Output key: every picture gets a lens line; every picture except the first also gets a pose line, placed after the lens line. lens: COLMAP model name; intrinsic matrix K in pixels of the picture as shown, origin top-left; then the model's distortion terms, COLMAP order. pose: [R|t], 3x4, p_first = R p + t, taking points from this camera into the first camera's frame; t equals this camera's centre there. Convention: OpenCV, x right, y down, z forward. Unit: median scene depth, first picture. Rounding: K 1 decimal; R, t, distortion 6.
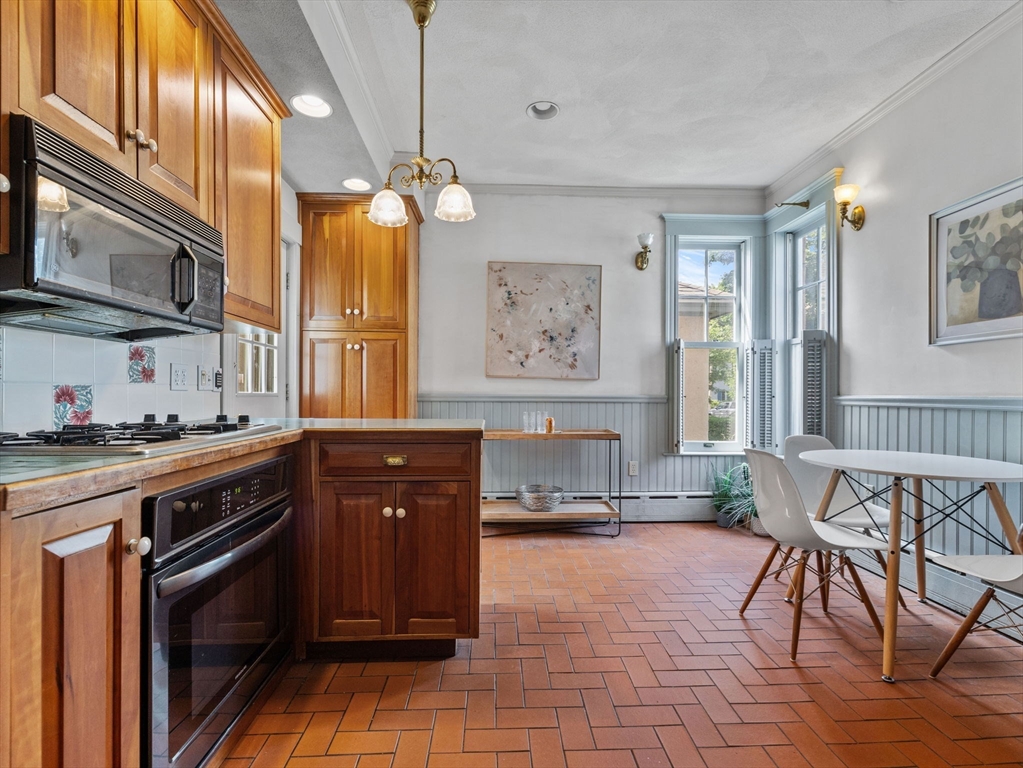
lens RADIAL K [[484.6, 0, 512.3], [0, 484.6, 389.8], [0, 0, 1]] dist [0.000682, 0.000023]
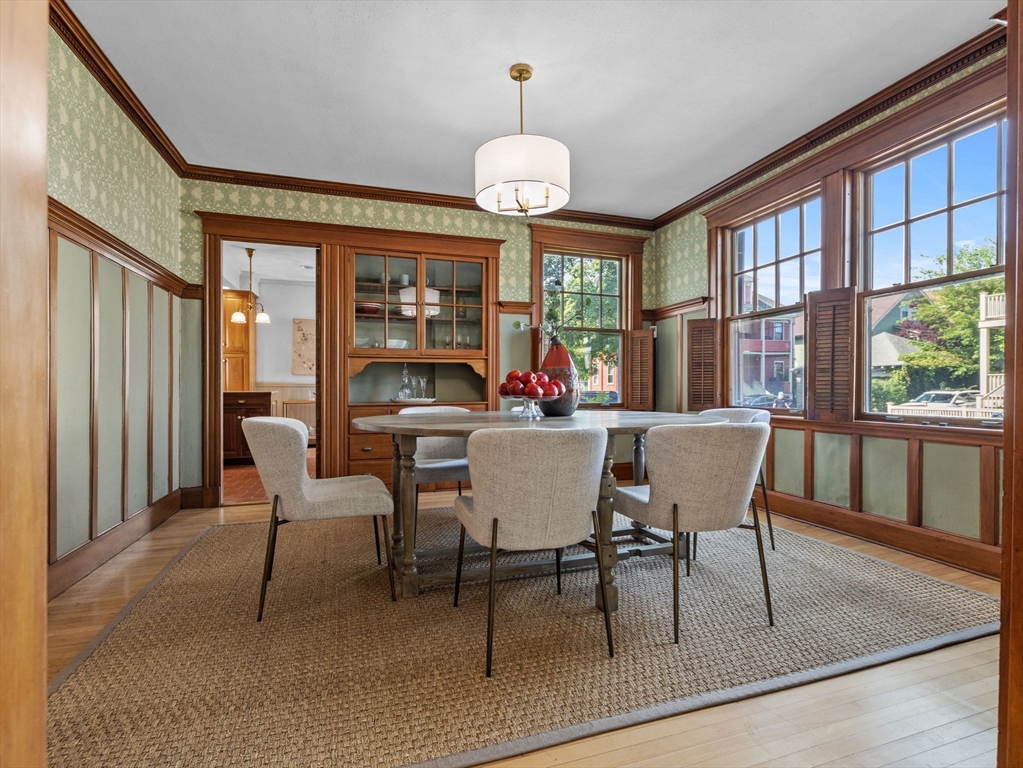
lens RADIAL K [[484.6, 0, 512.3], [0, 484.6, 389.8], [0, 0, 1]] dist [0.000682, 0.000023]
pose [[0.966684, -0.005114, 0.255922, 0.360854], [0.002062, 0.999924, 0.012191, 0.017307], [-0.255965, -0.011257, 0.966621, -1.380897]]
